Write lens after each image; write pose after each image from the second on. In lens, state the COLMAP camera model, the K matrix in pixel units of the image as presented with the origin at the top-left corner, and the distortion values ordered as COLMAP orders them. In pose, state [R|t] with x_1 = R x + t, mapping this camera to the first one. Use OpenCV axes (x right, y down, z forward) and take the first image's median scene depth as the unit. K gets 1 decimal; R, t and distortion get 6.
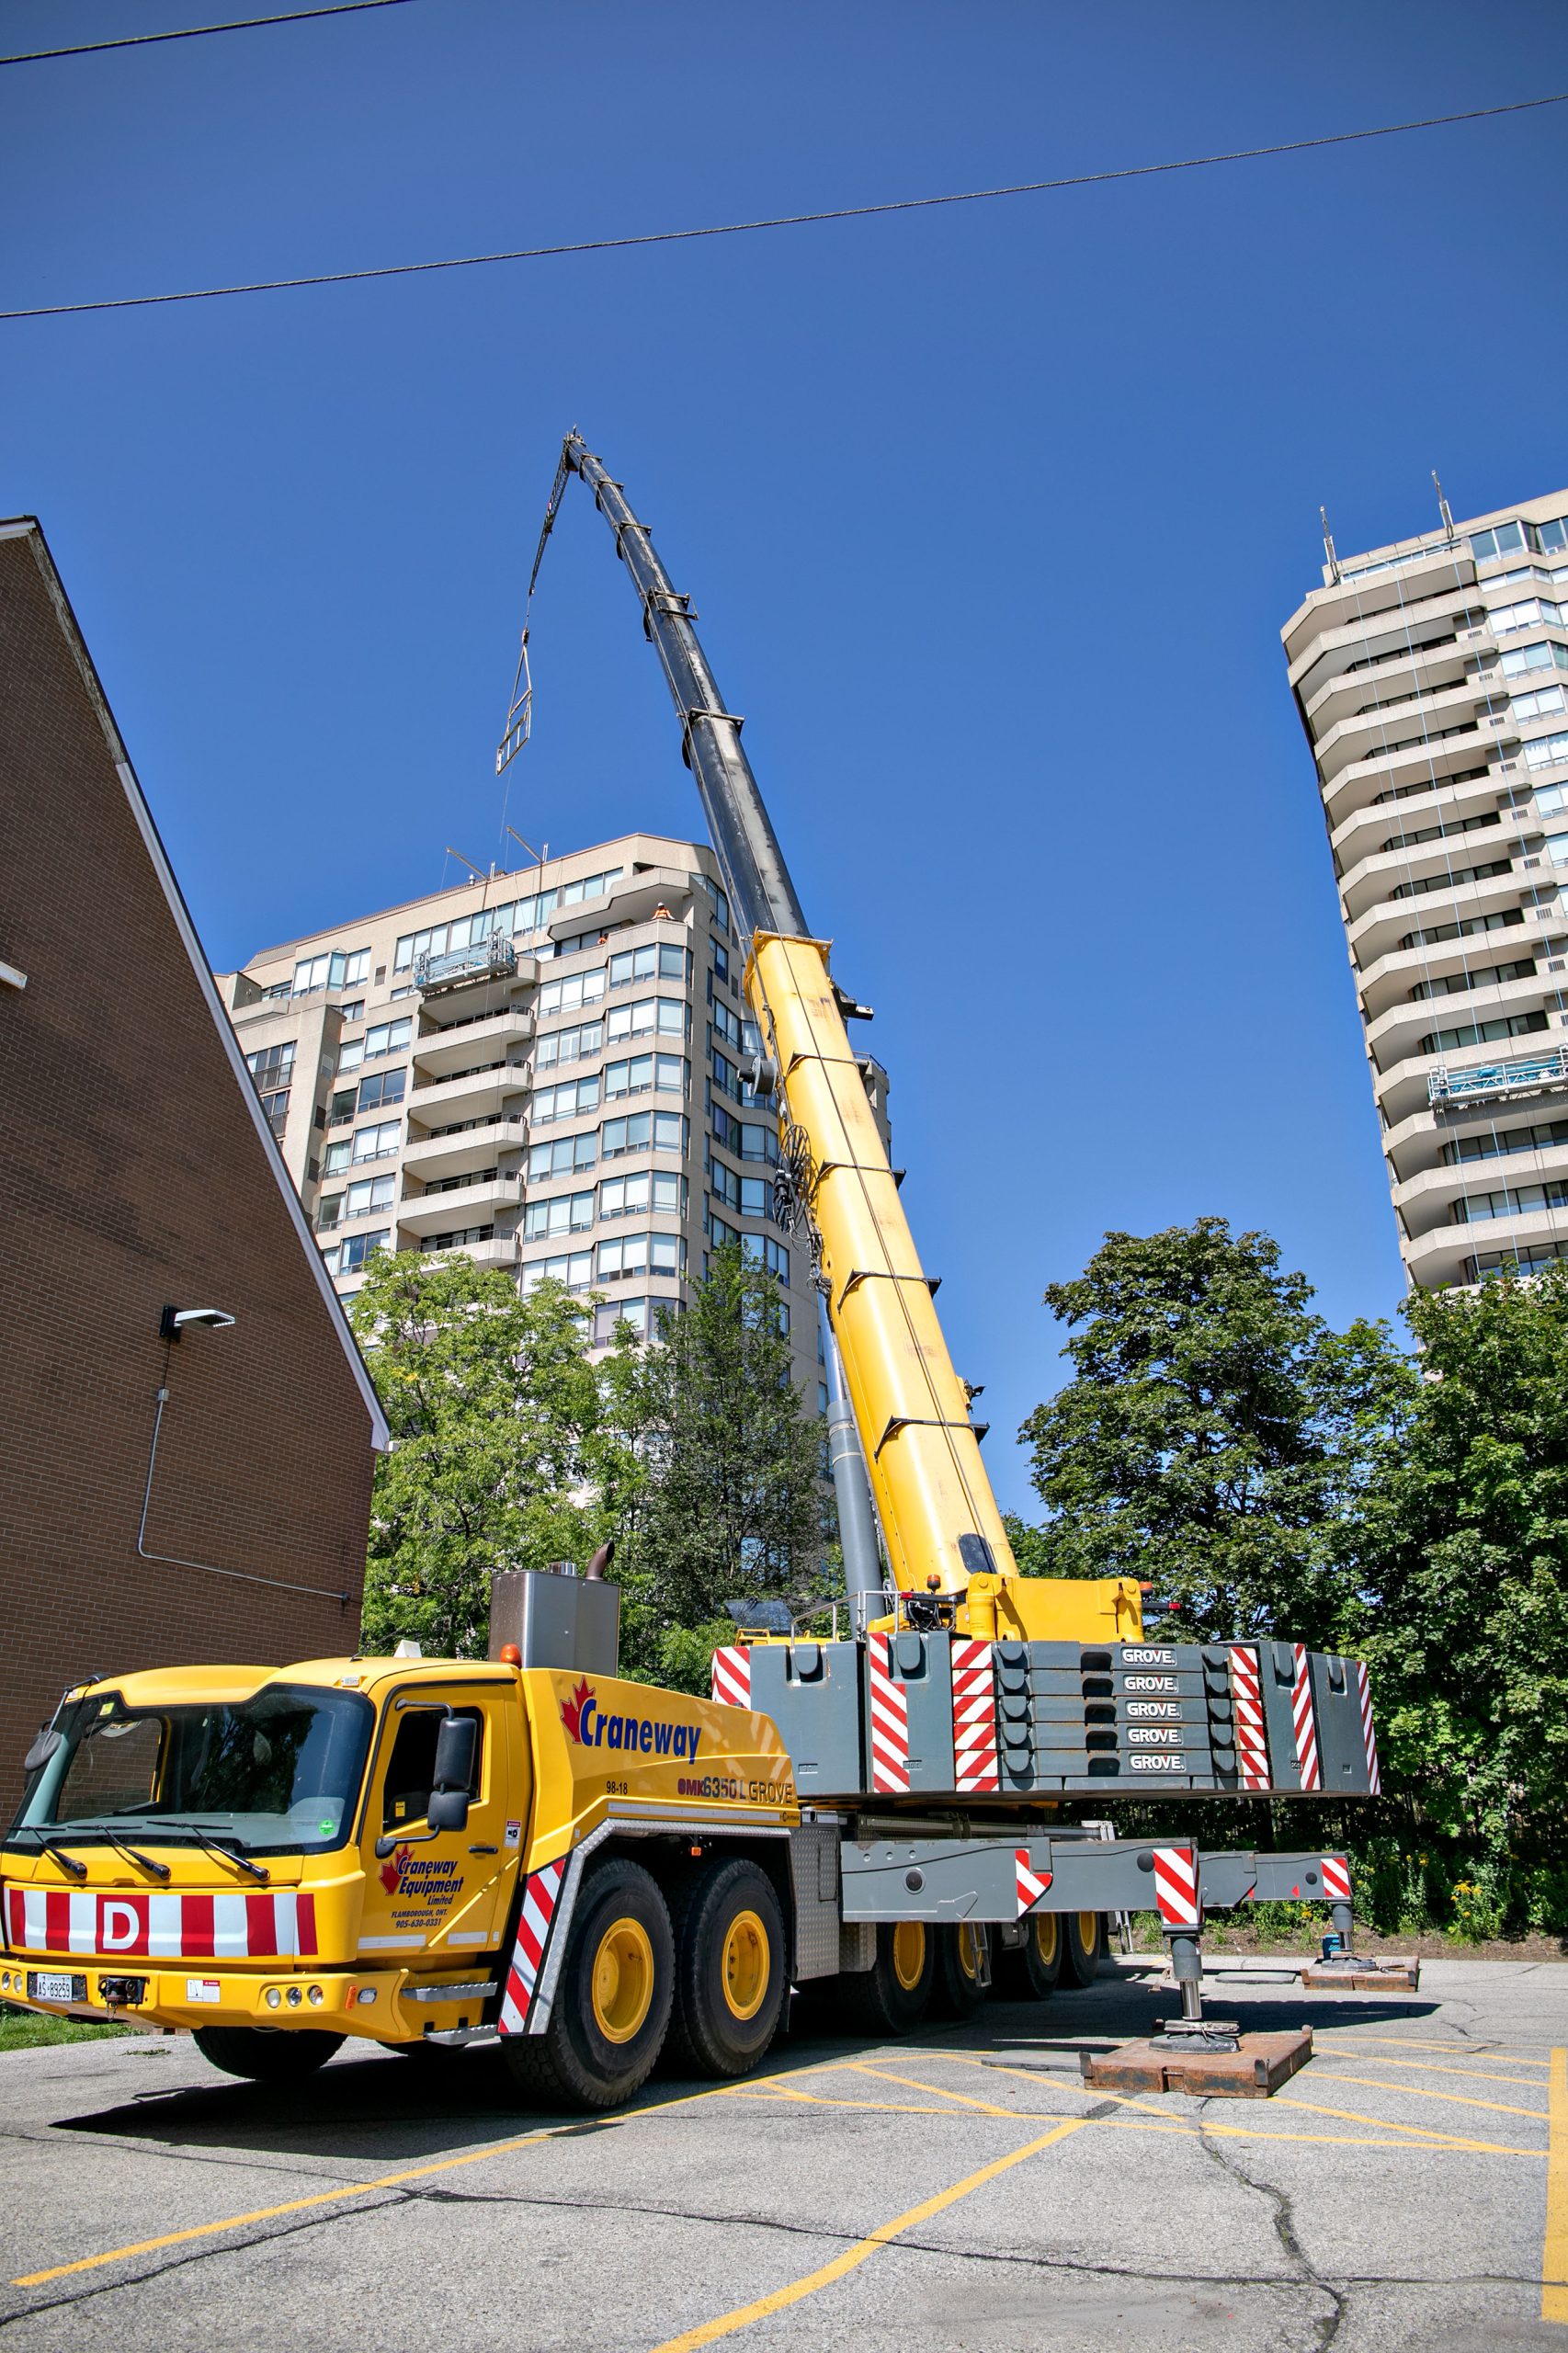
lens RADIAL K [[1564.7, 0, 784.0], [0, 1564.7, 1176.5], [0, 0, 1]] dist [-0.104053, 0.069029]
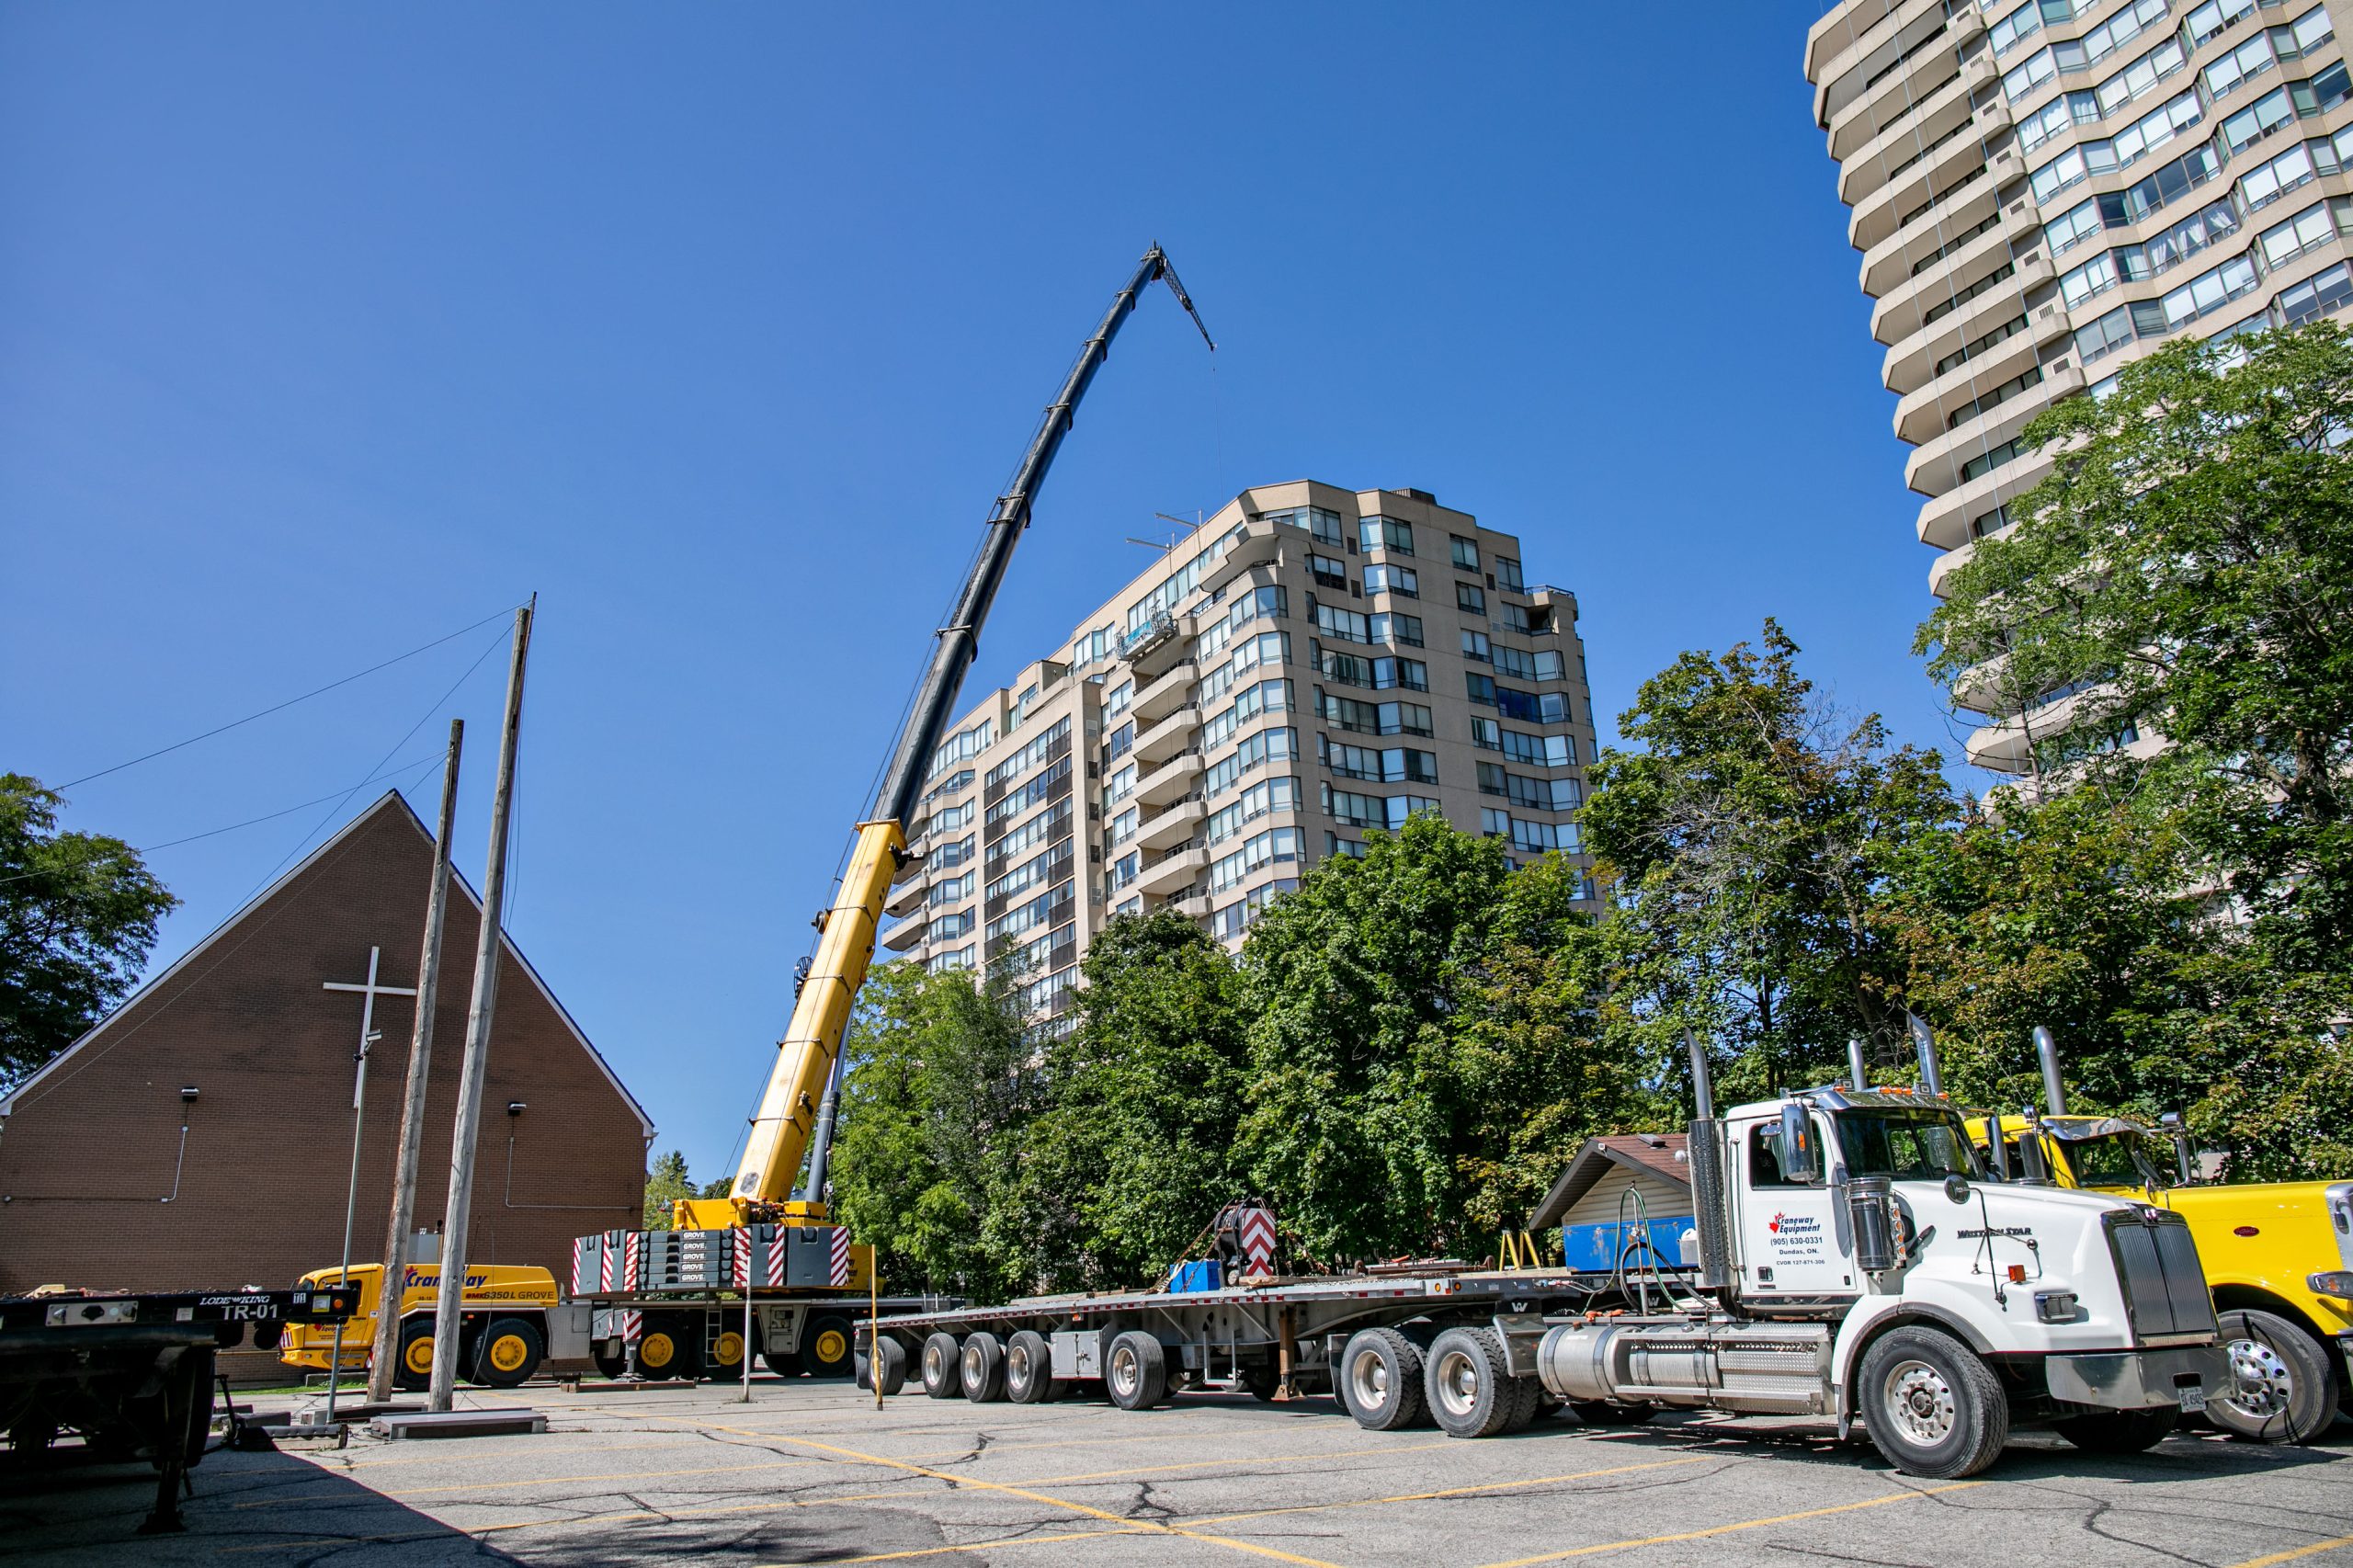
lens RADIAL K [[1605.7, 0, 1165.3], [0, 1605.7, 774.4], [0, 0, 1]] dist [-0.057674, 0.028118]
pose [[0.835550, -0.204028, -0.510126, 2.405244], [0.250976, 0.967695, 0.024045, -0.281022], [0.488740, -0.148121, 0.859763, -0.730561]]
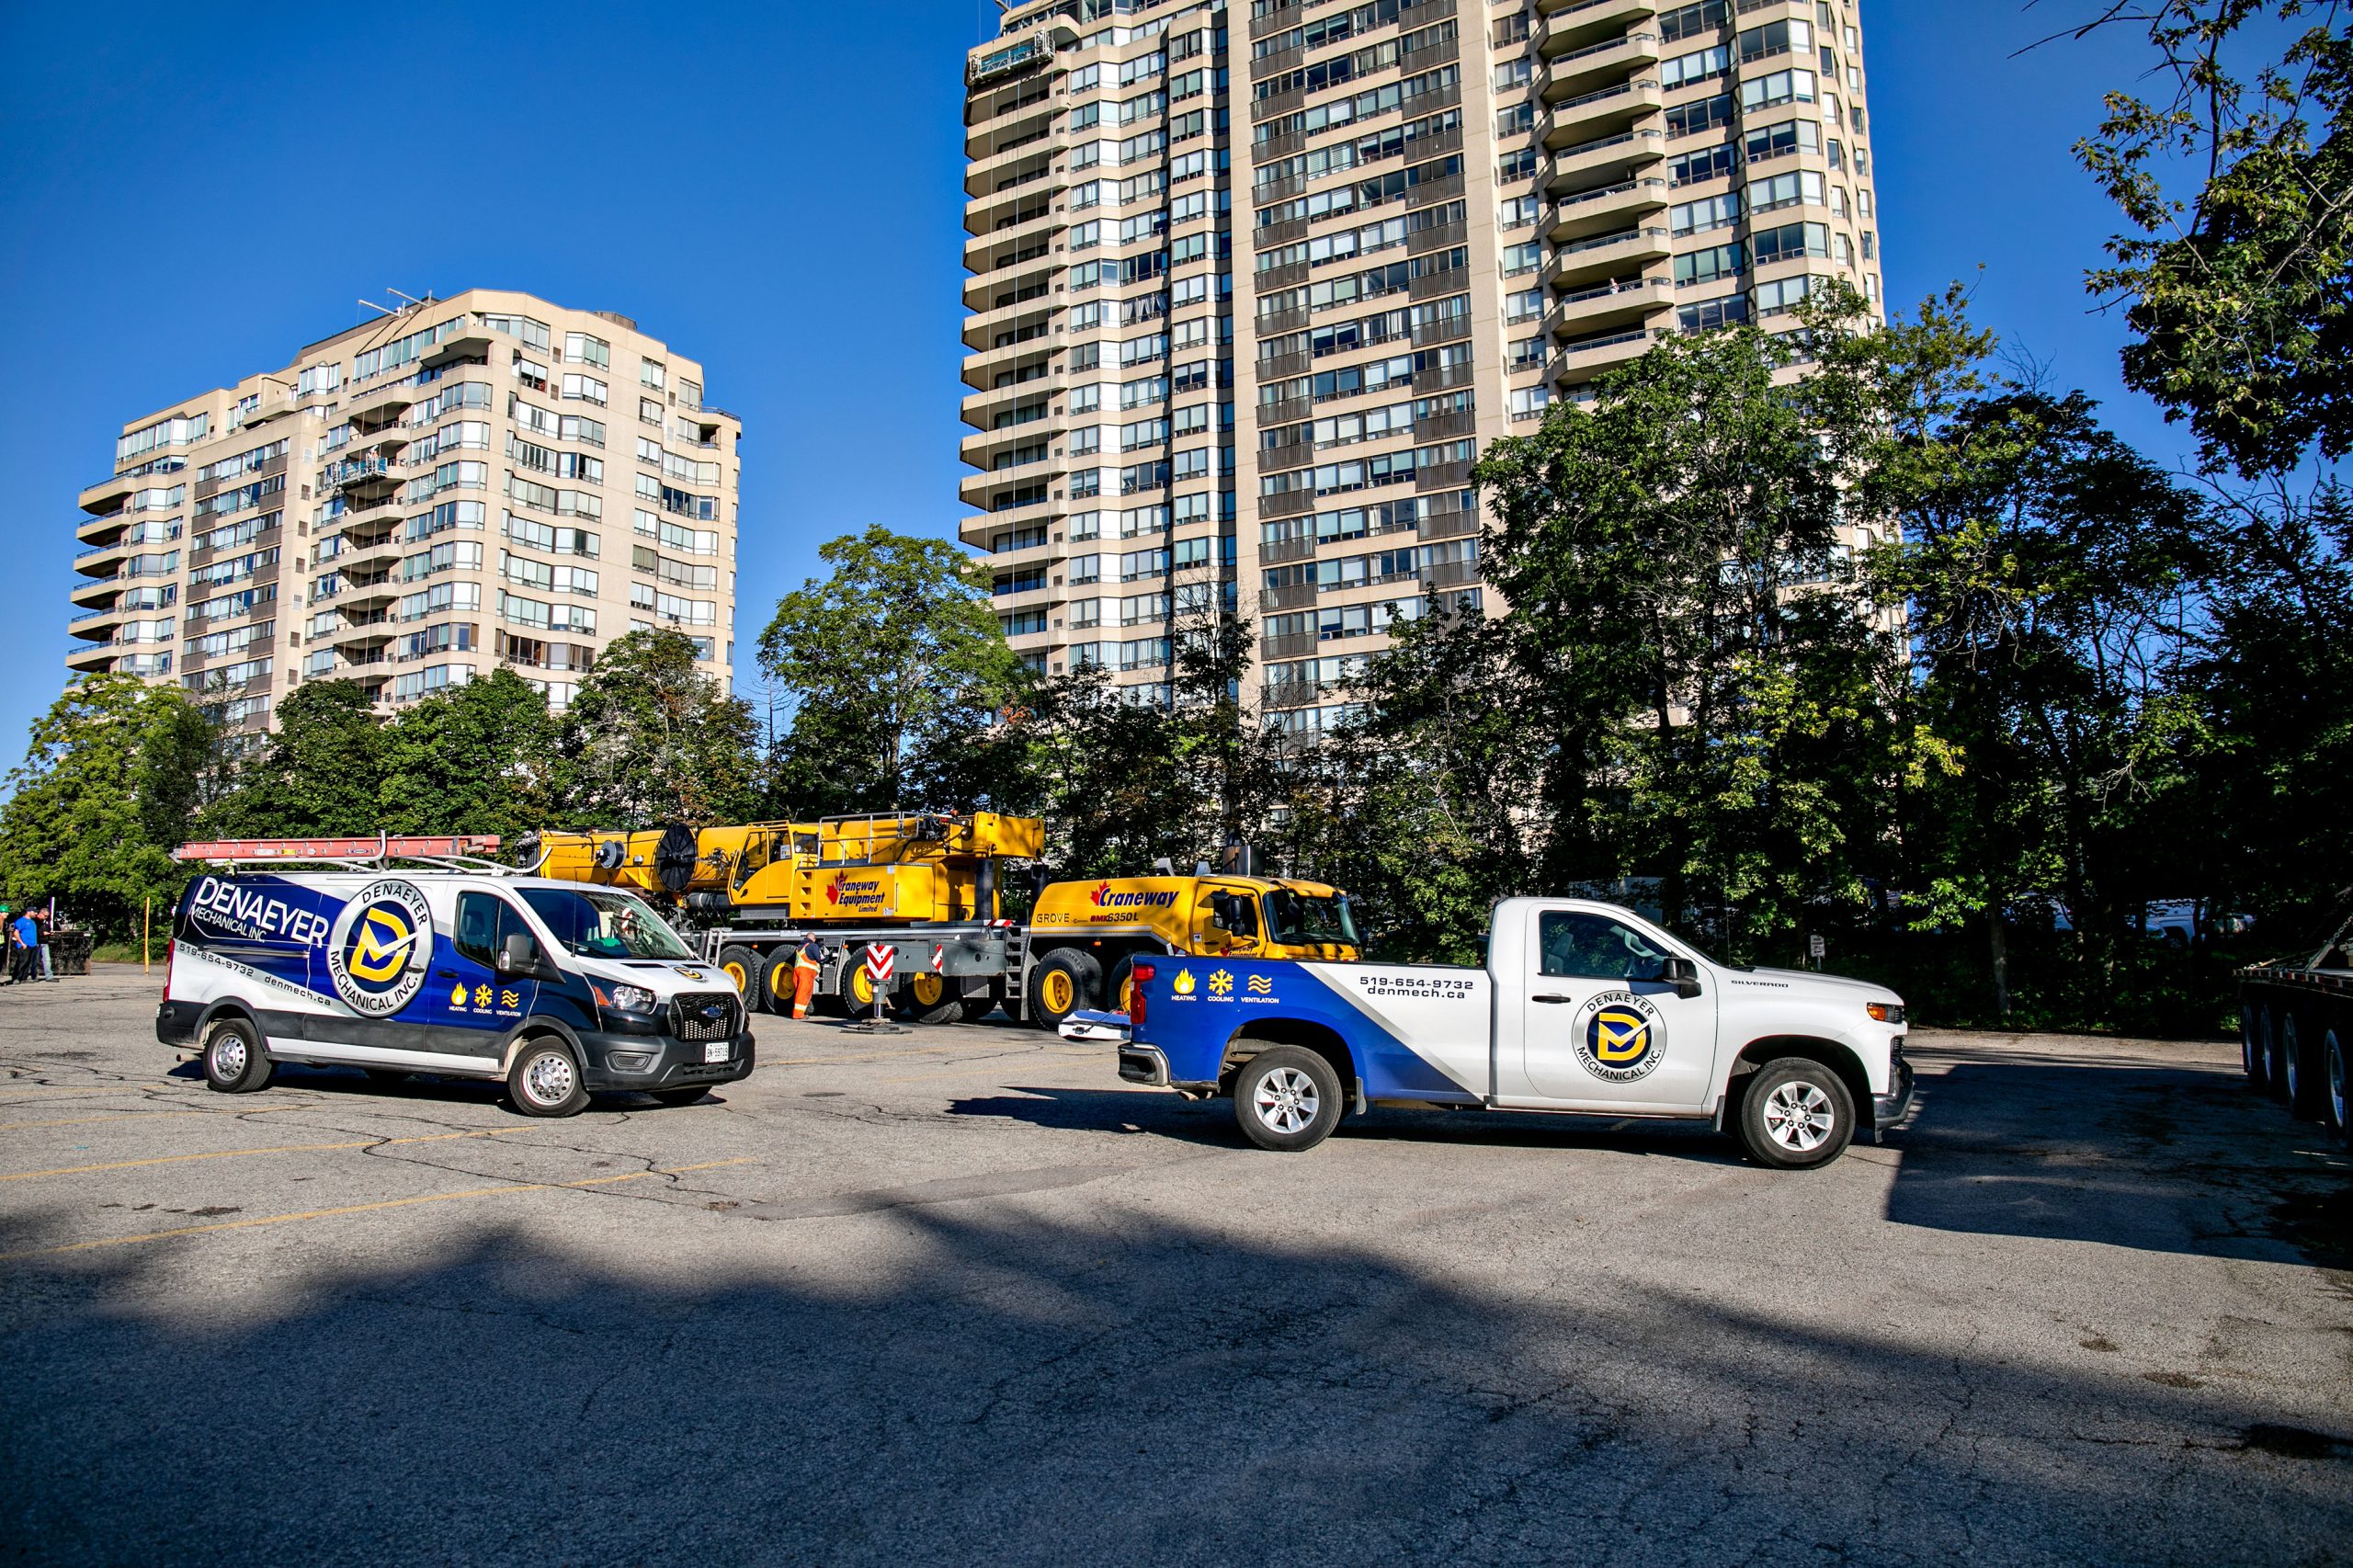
lens RADIAL K [[1605.7, 0, 1165.3], [0, 1605.7, 774.4], [0, 0, 1]] dist [-0.057674, 0.028118]
pose [[0.994656, -0.007403, -0.102976, 3.803635], [0.036542, 0.958103, 0.284082, -0.992214], [0.096558, -0.286327, 0.953254, -2.597793]]
